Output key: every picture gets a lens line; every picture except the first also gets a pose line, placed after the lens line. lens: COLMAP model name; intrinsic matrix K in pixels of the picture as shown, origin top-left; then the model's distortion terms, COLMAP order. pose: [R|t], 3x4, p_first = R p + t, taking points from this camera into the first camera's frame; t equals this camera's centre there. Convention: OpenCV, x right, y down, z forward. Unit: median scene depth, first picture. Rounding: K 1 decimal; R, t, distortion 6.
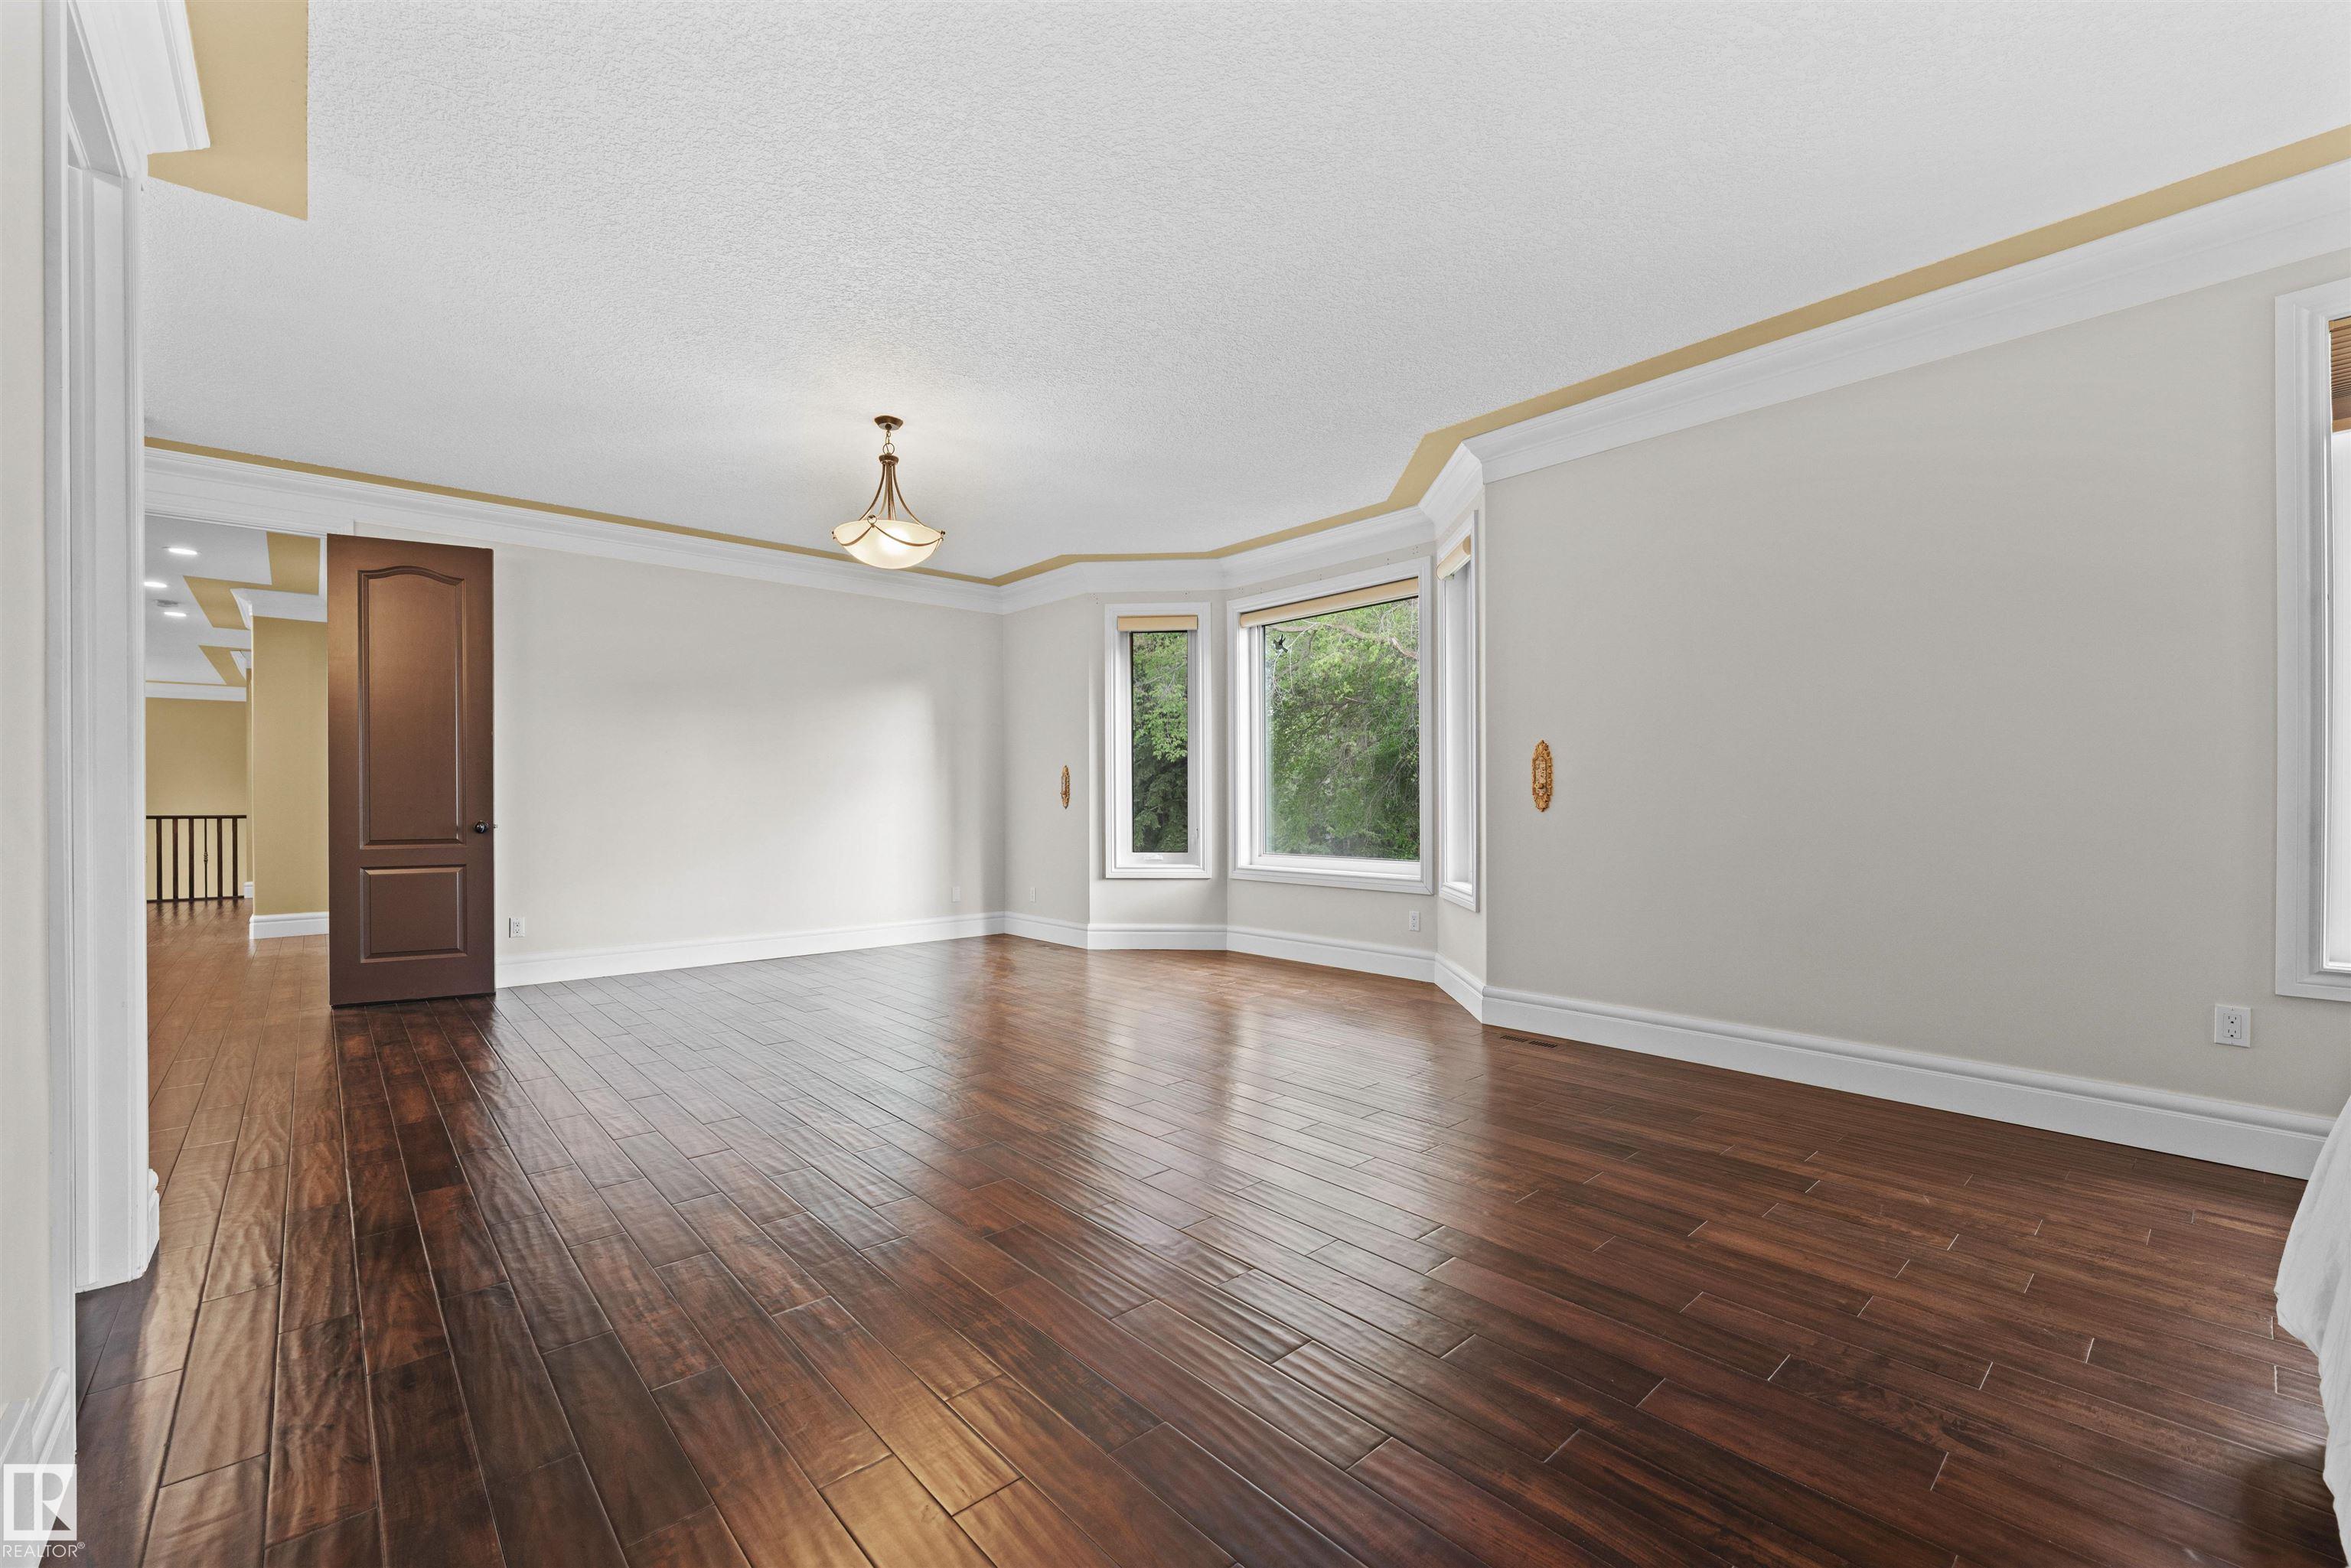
lens RADIAL K [[949.7, 0, 1167.1], [0, 949.7, 789.4], [0, 0, 1]] dist [0.001619, 0.000142]
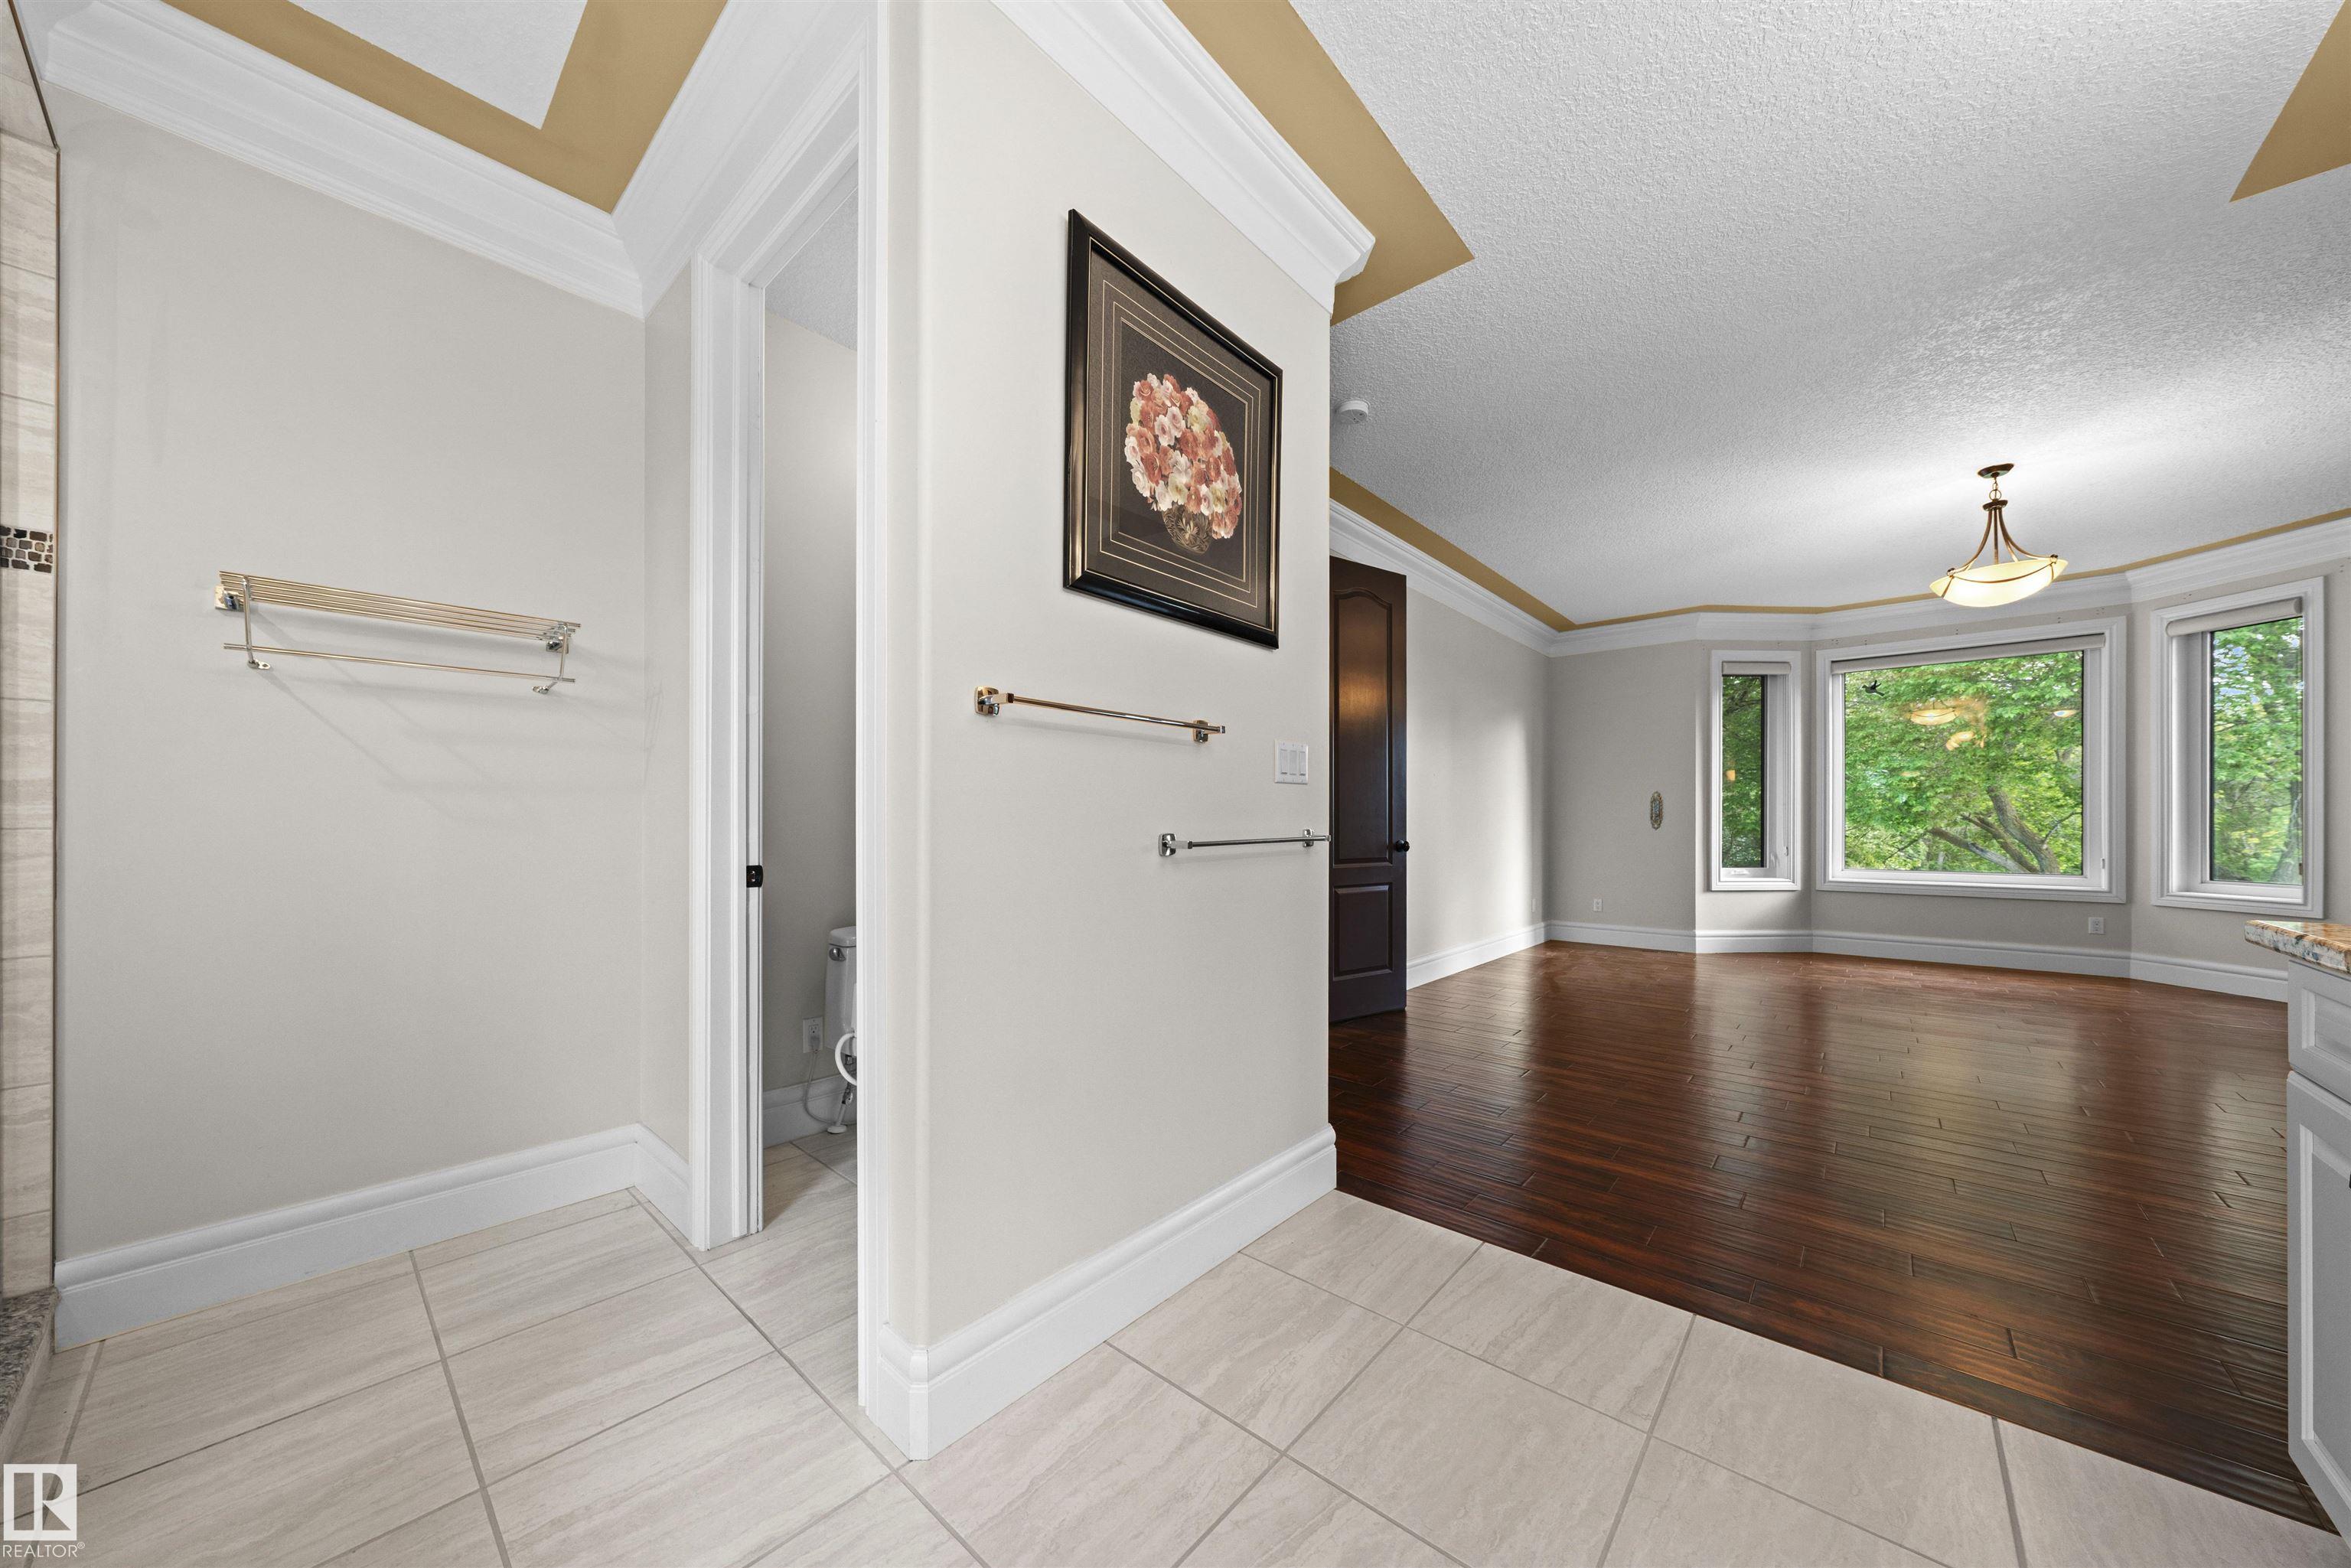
lens RADIAL K [[799.9, 0, 1173.9], [0, 799.9, 822.7], [0, 0, 1]] dist [-0.000255, 0.000061]
pose [[0.993559, 0.008162, 0.113023, -0.823055], [-0.008897, 0.999942, 0.006007, 0.012021], [-0.112967, -0.006974, 0.993574, 0.120392]]
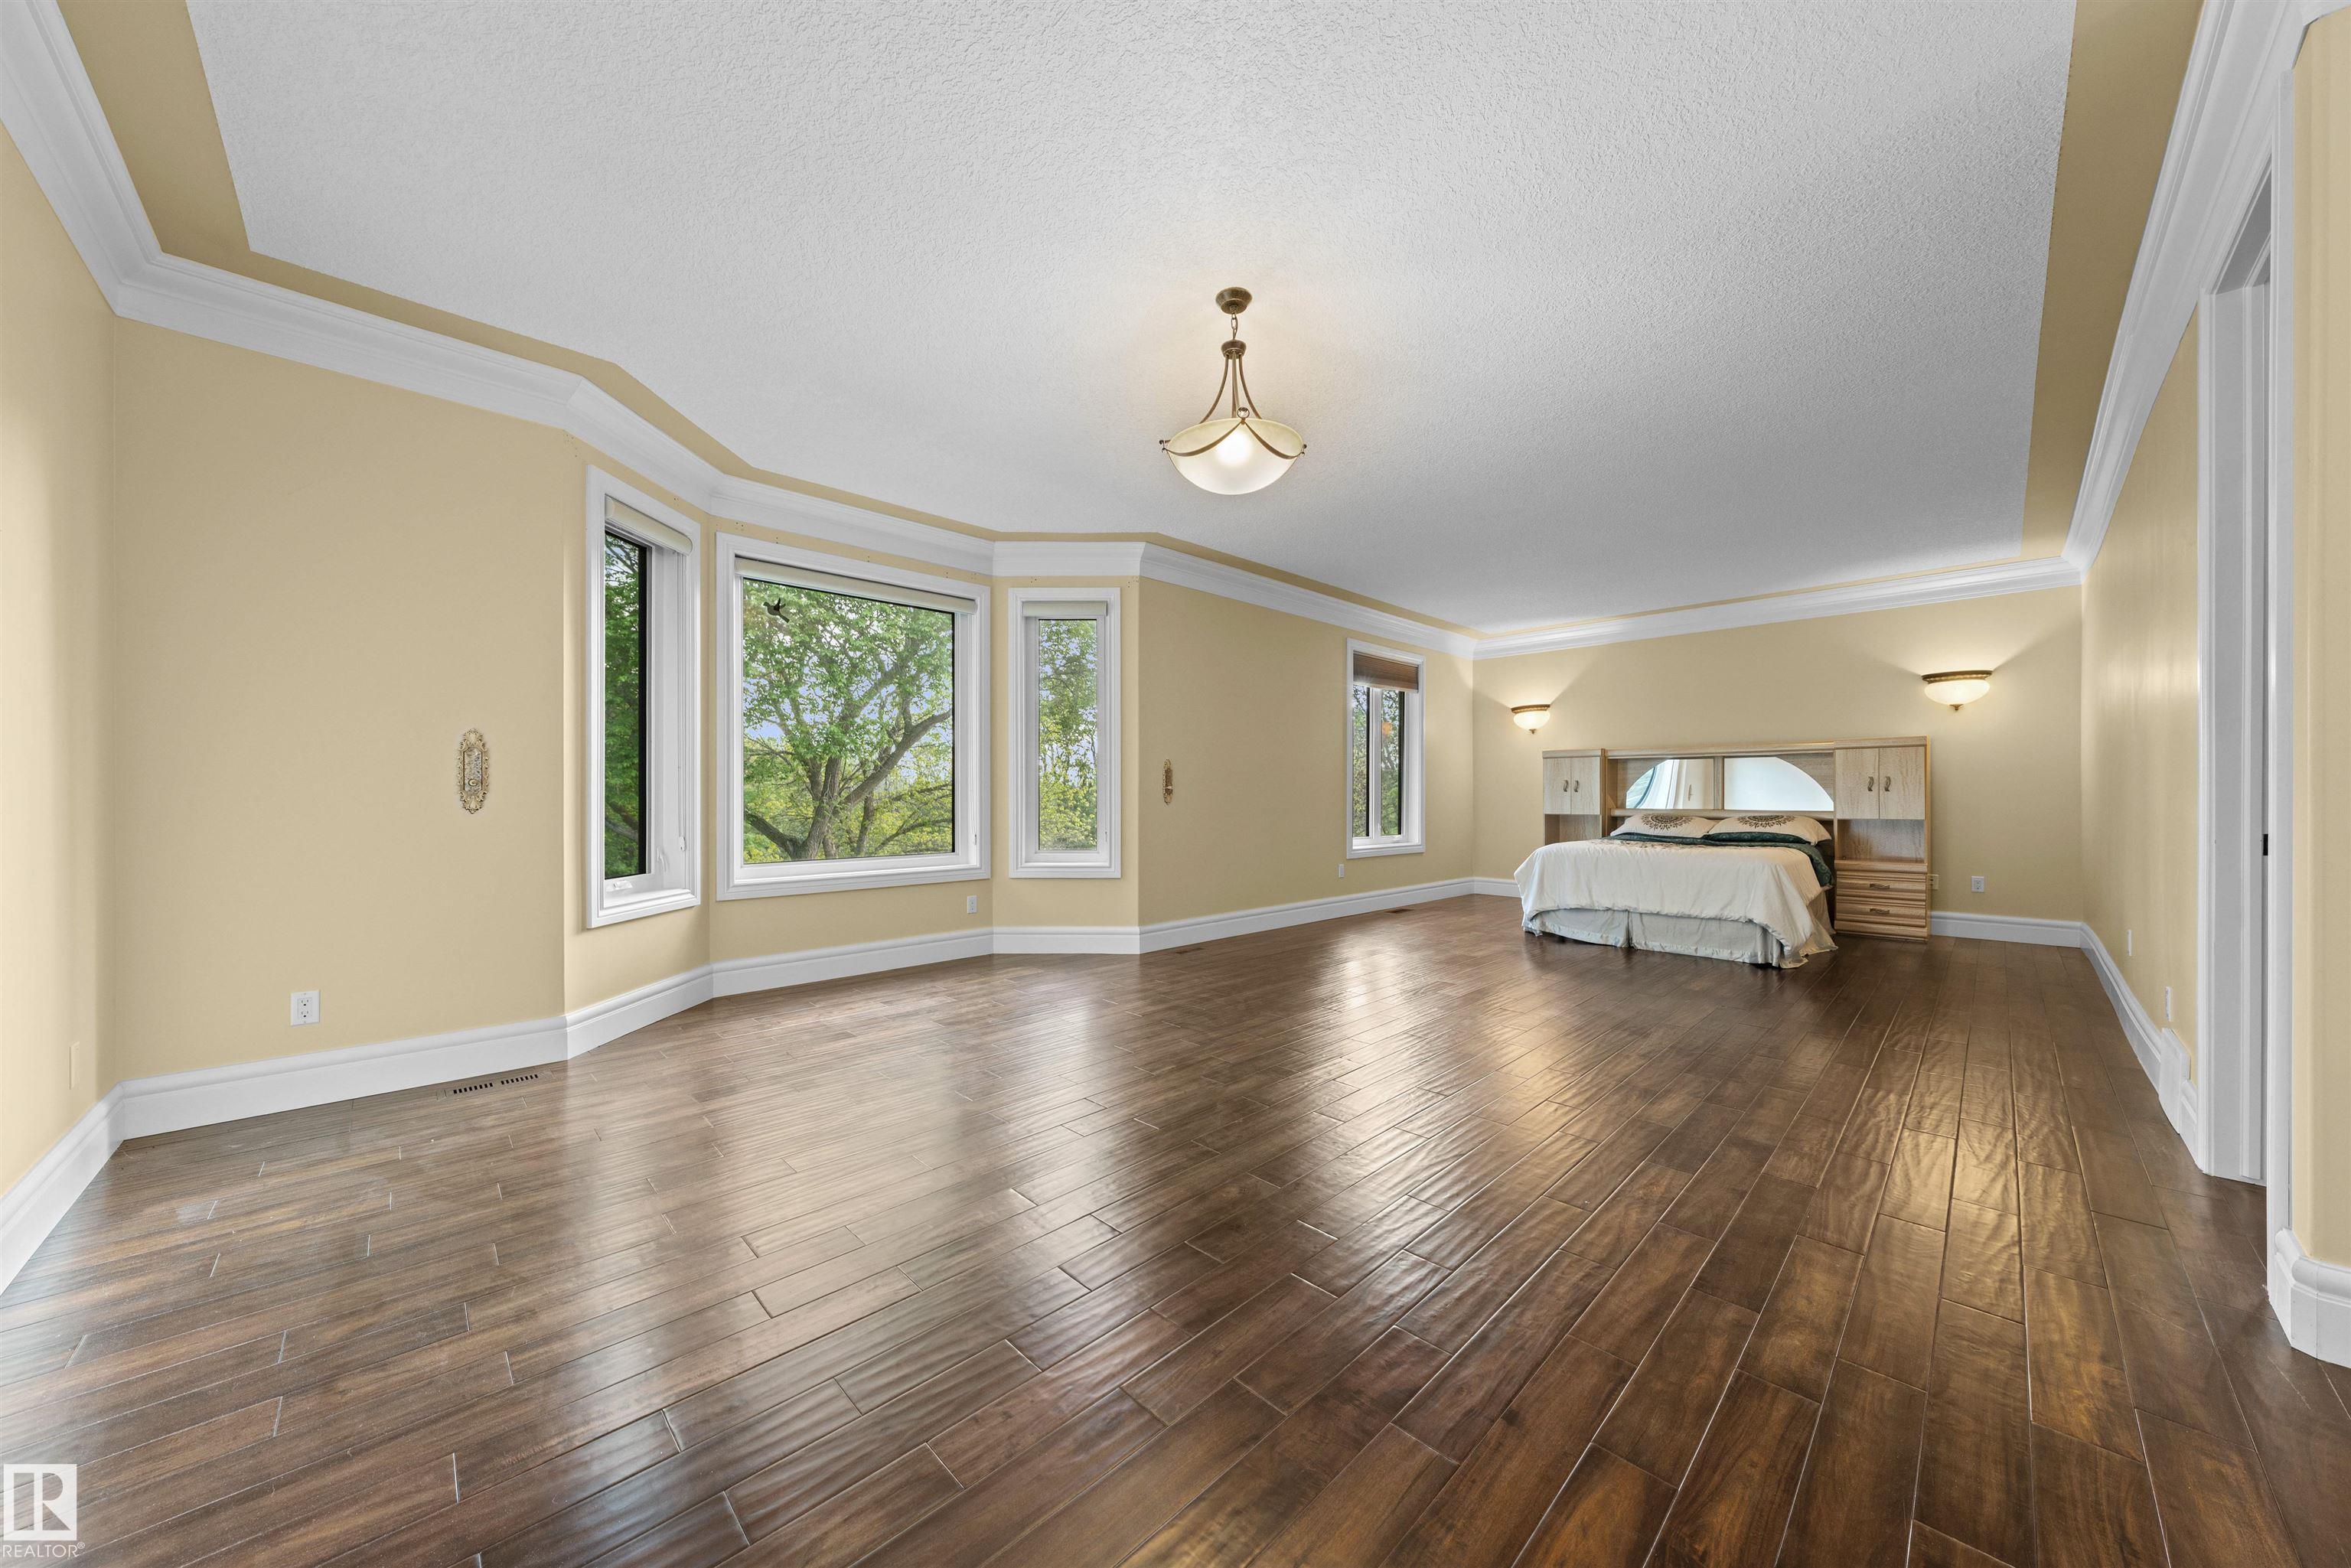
lens RADIAL K [[801.9, 0, 1161.1], [0, 801.9, 795.0], [0, 0, 1]] dist [-0.000728, -0.000015]
pose [[-0.021816, 0.005780, 0.999745, -0.575581], [-0.010324, 0.999929, -0.006007, 0.009542], [-0.999709, -0.010453, -0.021755, 0.663534]]
